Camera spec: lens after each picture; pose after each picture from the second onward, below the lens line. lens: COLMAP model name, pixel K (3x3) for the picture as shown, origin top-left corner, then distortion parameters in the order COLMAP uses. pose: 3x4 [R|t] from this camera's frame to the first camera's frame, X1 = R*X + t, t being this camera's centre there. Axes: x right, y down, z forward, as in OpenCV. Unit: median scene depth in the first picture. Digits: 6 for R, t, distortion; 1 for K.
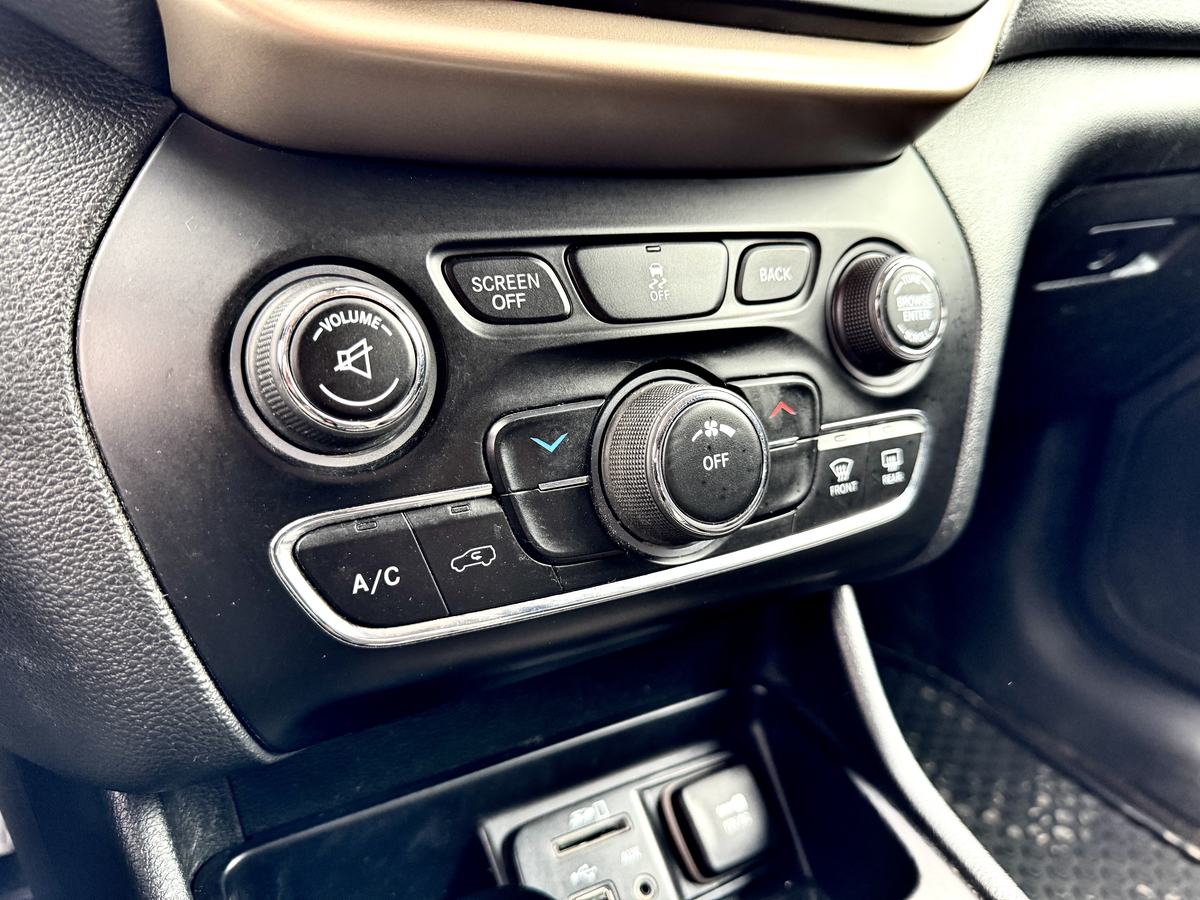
lens RADIAL K [[890.4, 0, 598.8], [0, 890.4, 444.9], [0, 0, 1]] dist [-0.002731, 0.000175]
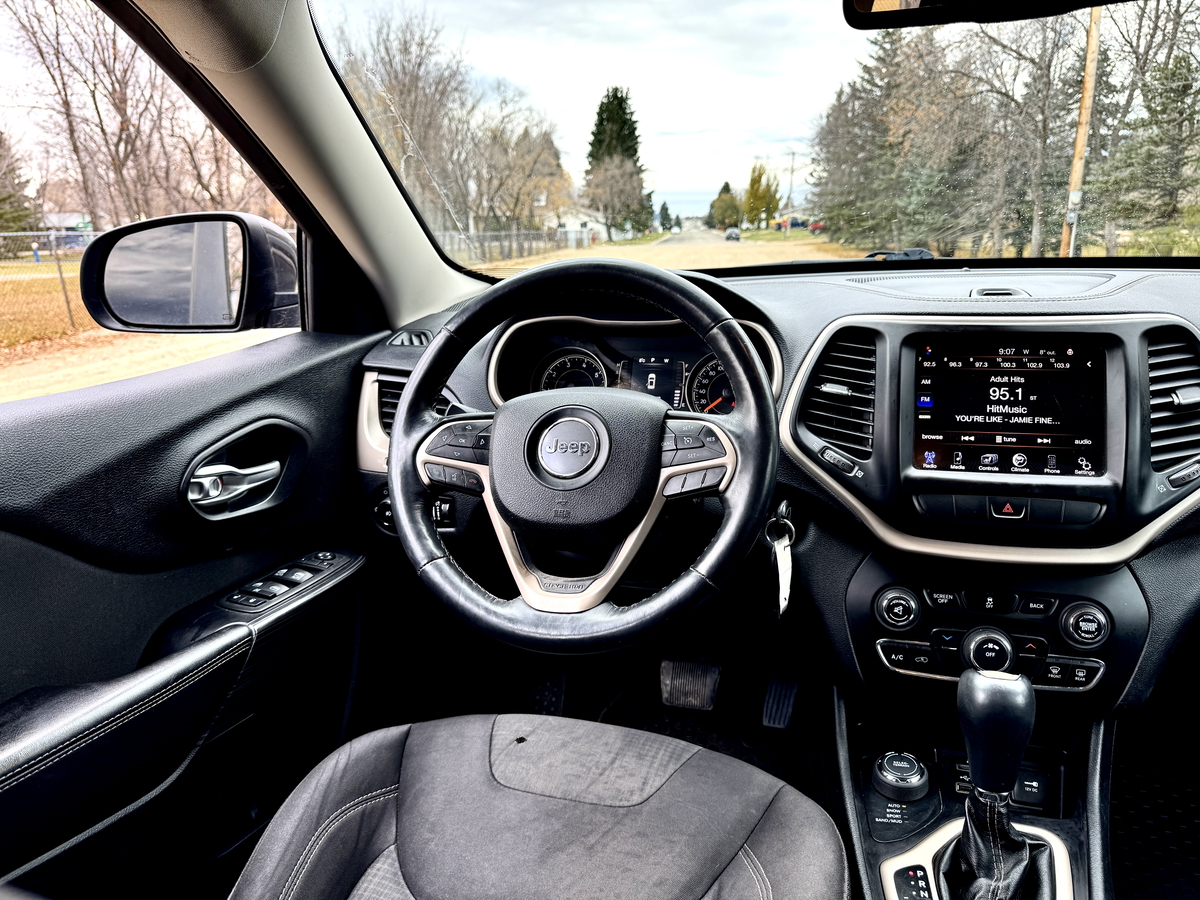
lens RADIAL K [[890.4, 0, 598.8], [0, 890.4, 444.9], [0, 0, 1]] dist [-0.002731, 0.000175]
pose [[0.655696, 0.120579, -0.745335, 1.824303], [-0.180823, 0.983516, 0.000035, -0.580203], [0.733053, 0.134751, 0.666690, -2.994162]]
